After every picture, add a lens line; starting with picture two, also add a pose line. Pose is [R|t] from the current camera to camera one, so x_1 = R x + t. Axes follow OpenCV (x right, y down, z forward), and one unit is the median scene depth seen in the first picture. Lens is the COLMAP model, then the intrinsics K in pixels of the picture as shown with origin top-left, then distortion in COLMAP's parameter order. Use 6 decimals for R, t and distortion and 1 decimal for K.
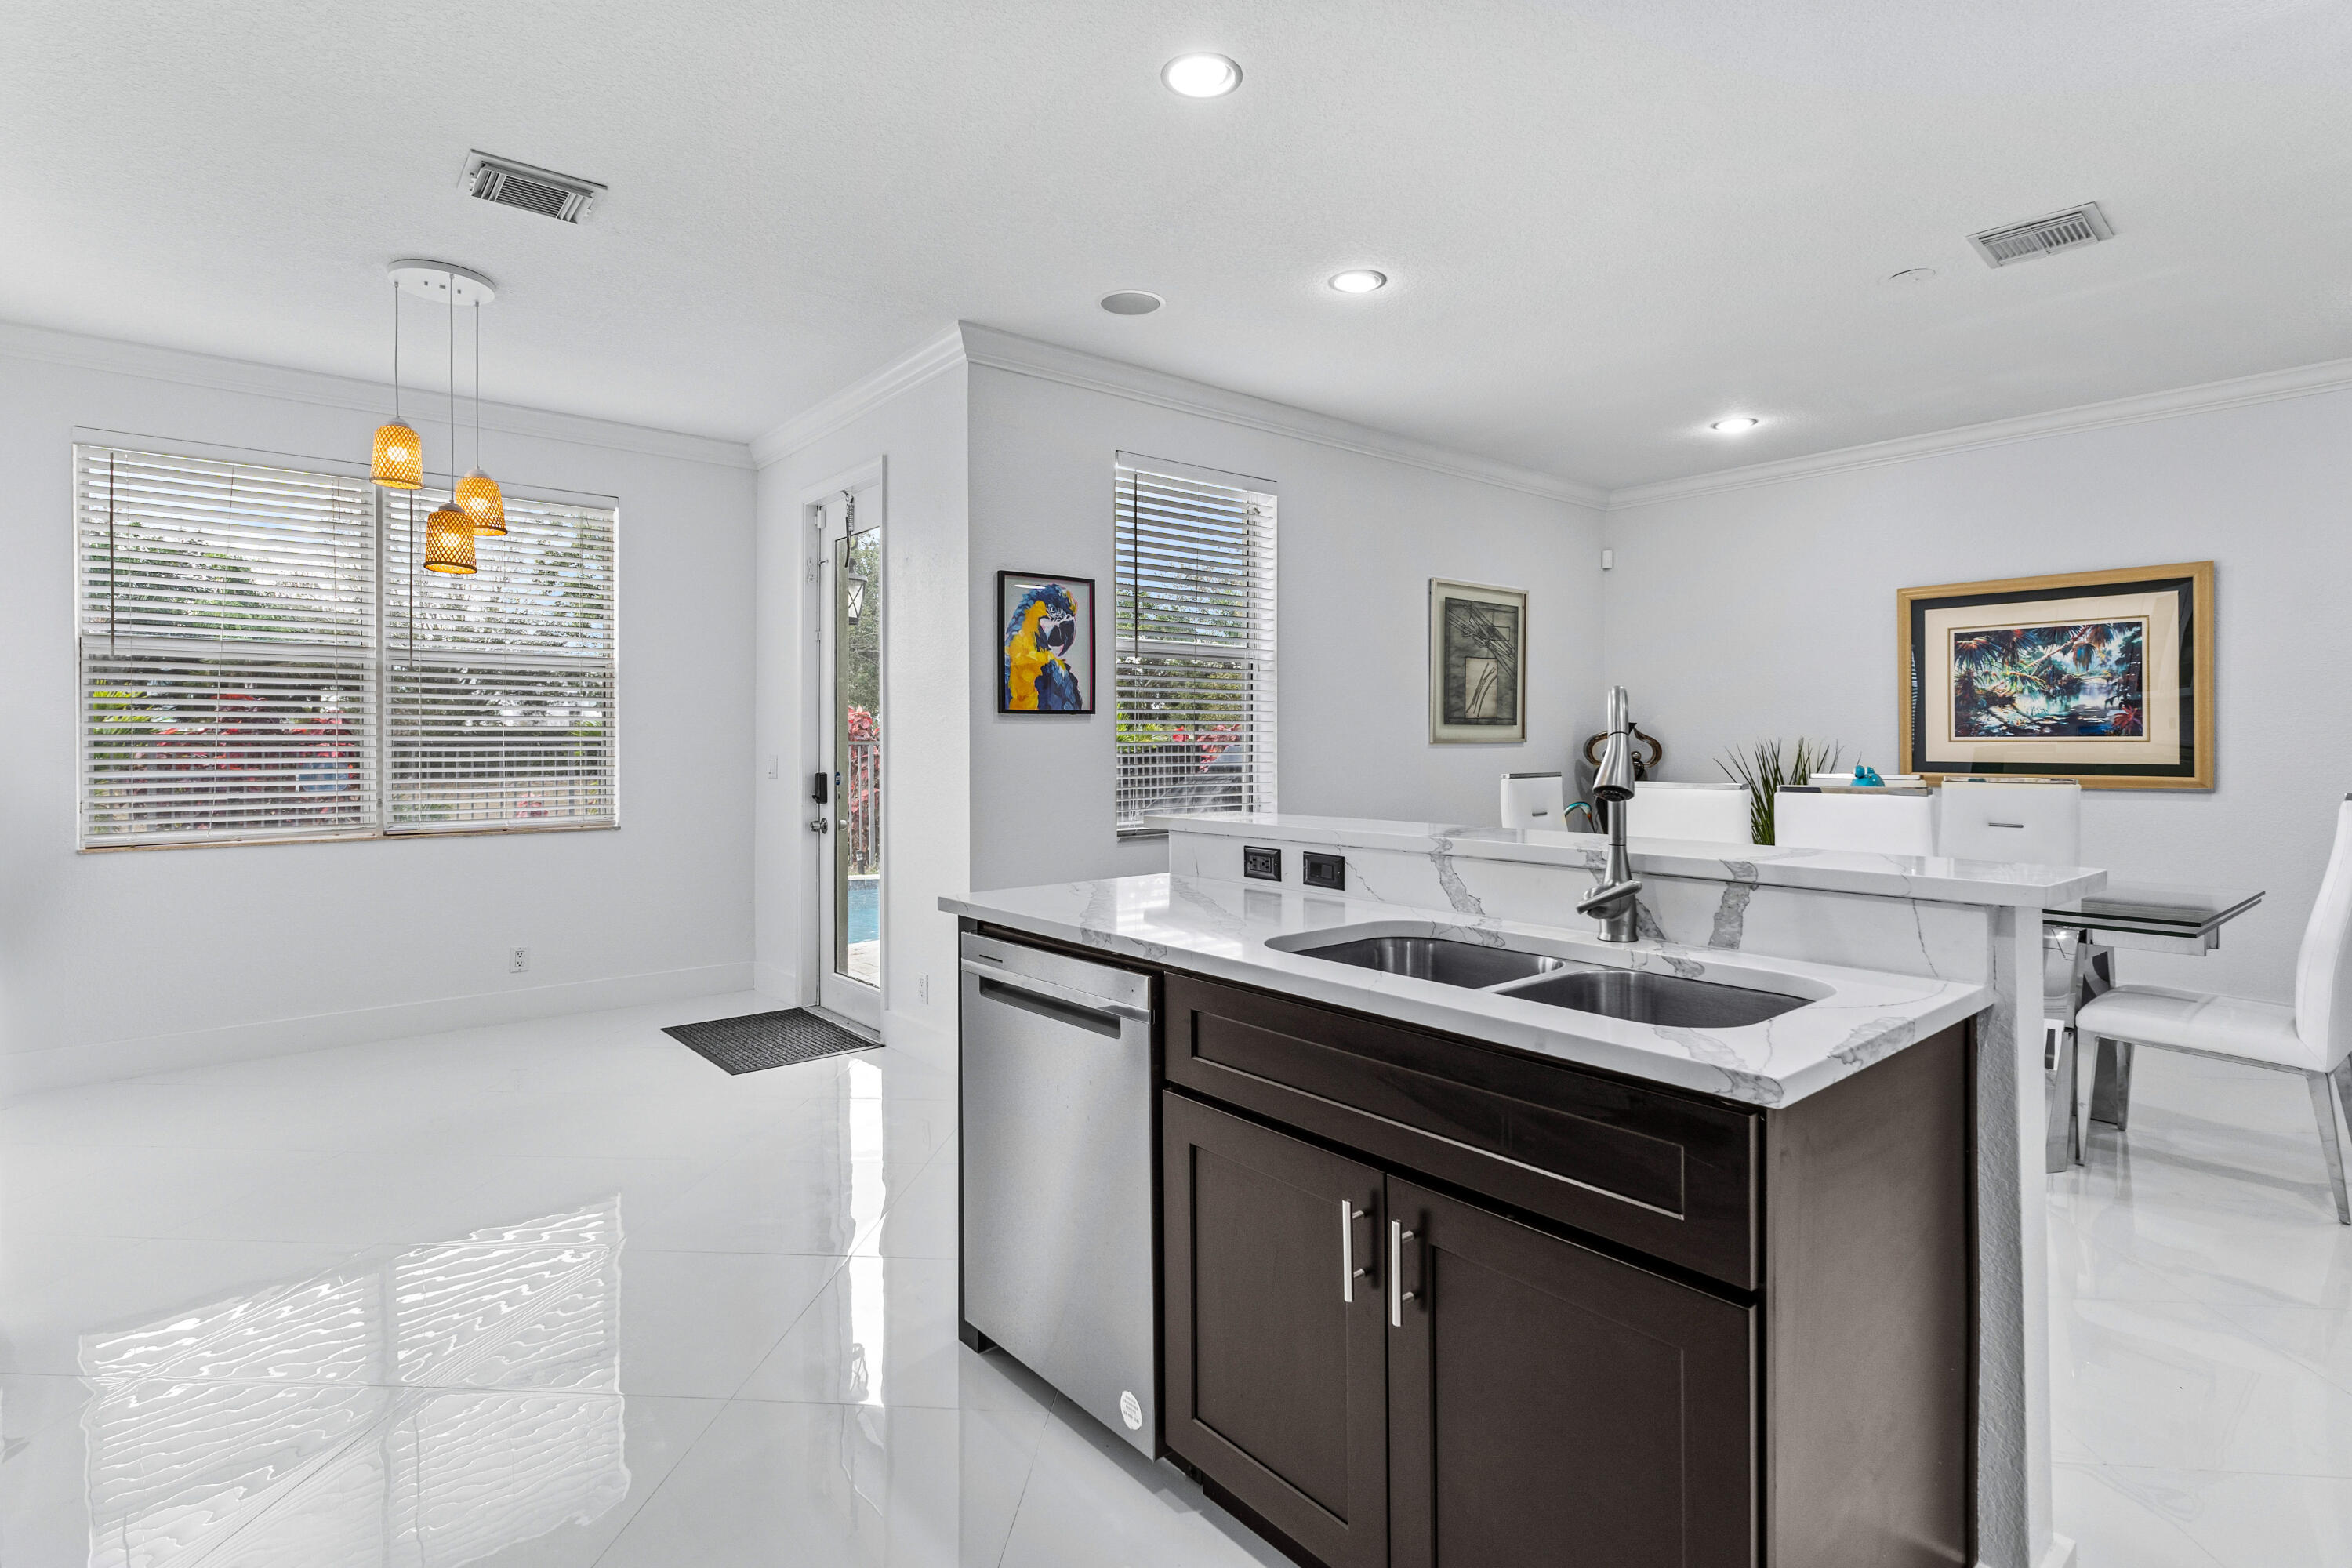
lens RADIAL K [[1149.7, 0, 1181.1], [0, 1149.7, 733.8], [0, 0, 1]] dist [0.001937, 0.000432]
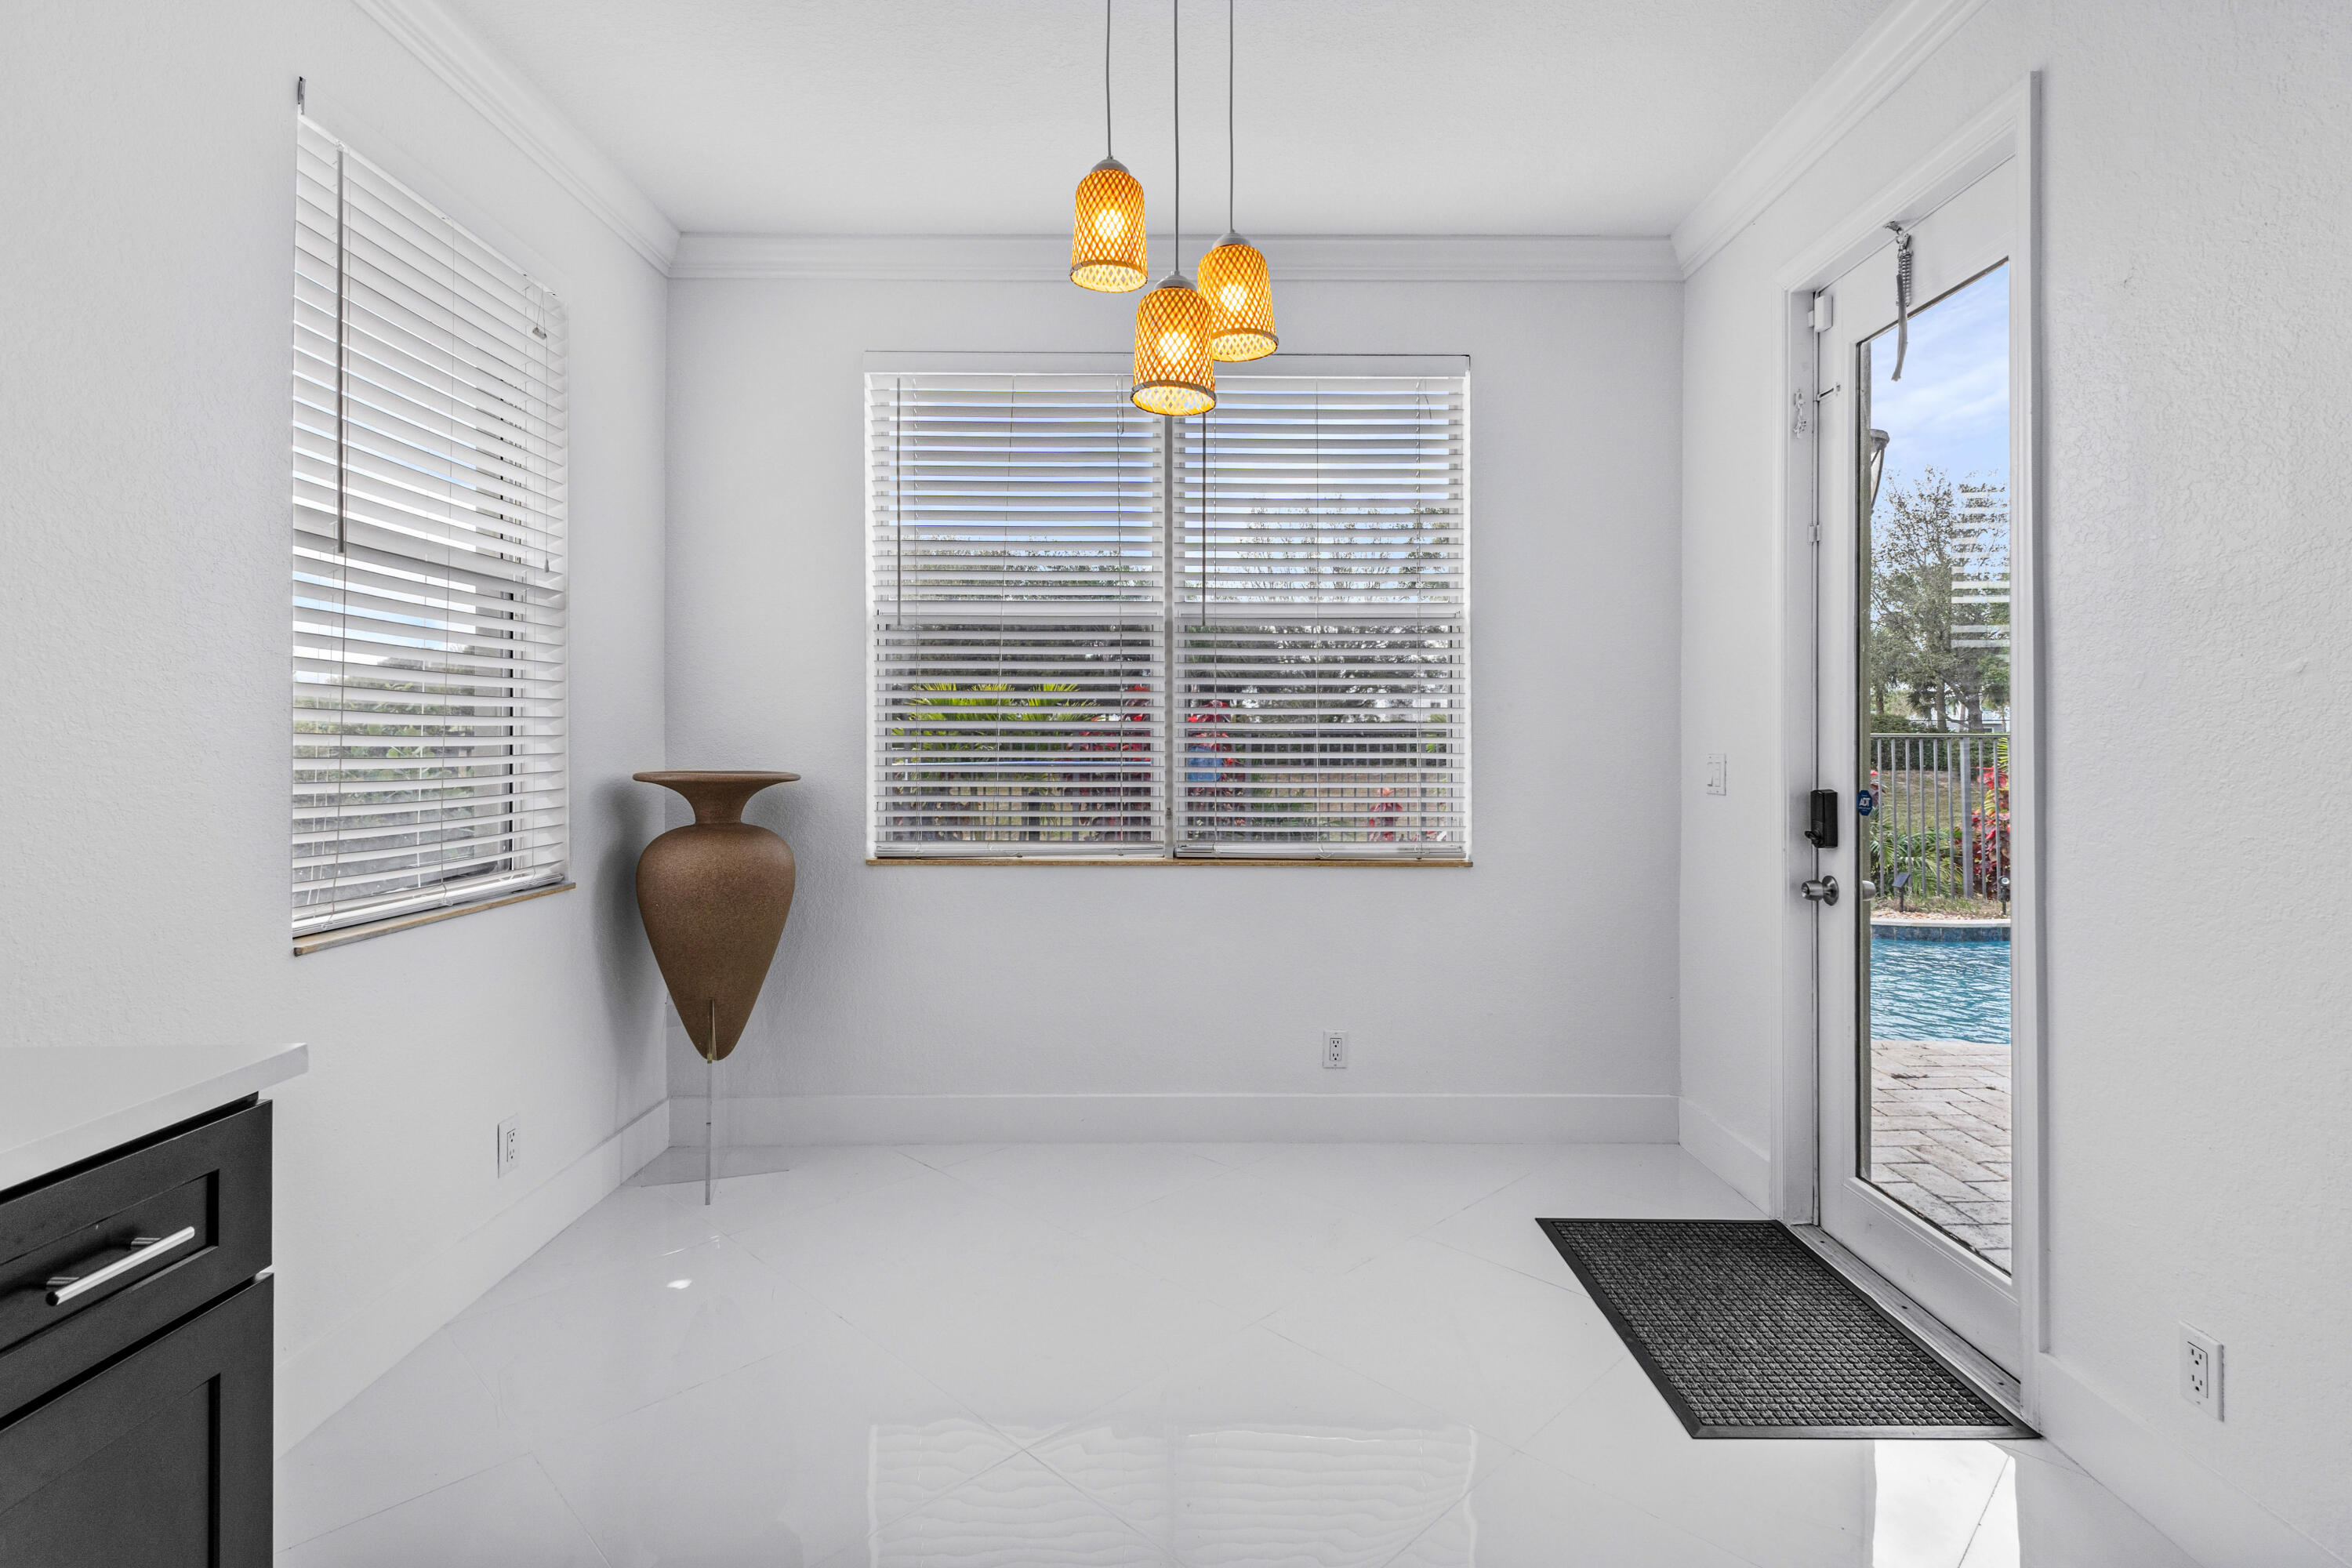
lens RADIAL K [[1149.7, 0, 1181.1], [0, 1149.7, 733.8], [0, 0, 1]] dist [0.001937, 0.000432]
pose [[0.764970, 0.001751, -0.644063, -0.147822], [0.001251, 0.999990, 0.004204, 0.004014], [0.644064, -0.004022, 0.764961, 0.301128]]
